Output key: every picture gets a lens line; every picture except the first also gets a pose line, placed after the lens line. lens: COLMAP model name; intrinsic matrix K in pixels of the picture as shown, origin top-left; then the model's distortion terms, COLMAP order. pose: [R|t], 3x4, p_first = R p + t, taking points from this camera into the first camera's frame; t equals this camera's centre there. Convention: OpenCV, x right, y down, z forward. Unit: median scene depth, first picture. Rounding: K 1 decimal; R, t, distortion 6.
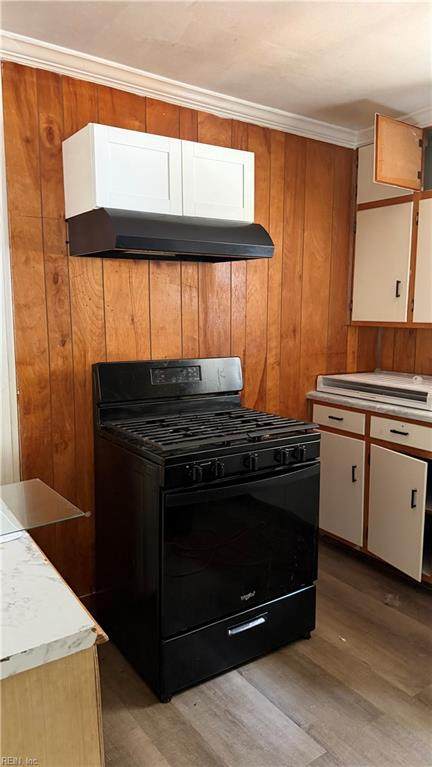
lens RADIAL K [[540.3, 0, 219.7], [0, 540.3, 382.3], [0, 0, 1]] dist [0.113515, -0.181964]
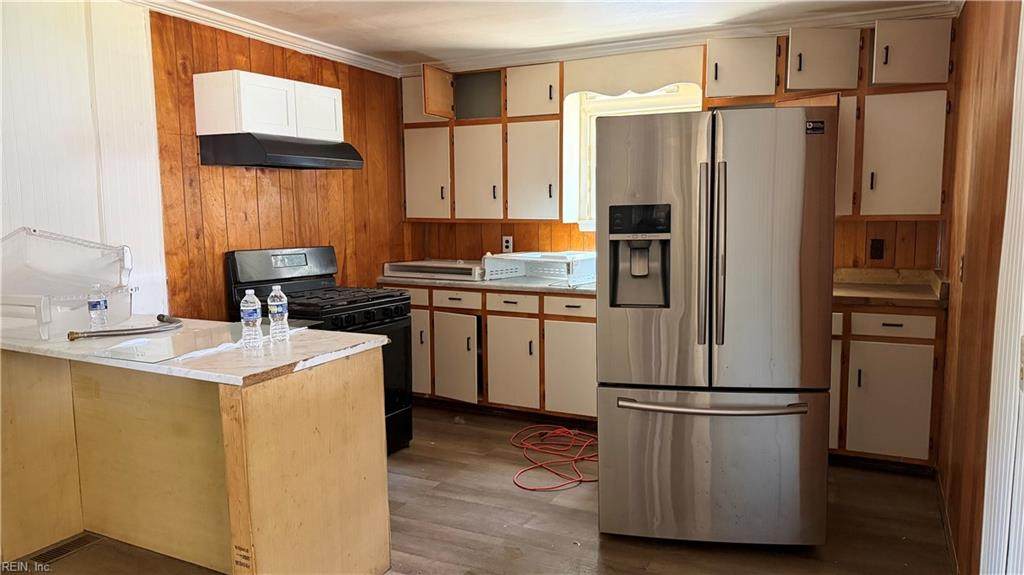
lens RADIAL K [[721.4, 0, 523.7], [0, 721.4, 287.1], [0, 0, 1]] dist [0.113515, -0.181964]
pose [[0.878562, -0.055787, 0.474359, -0.357044], [0.067715, 0.997672, -0.008084, 0.084955], [-0.472804, 0.039224, 0.880294, -0.636315]]
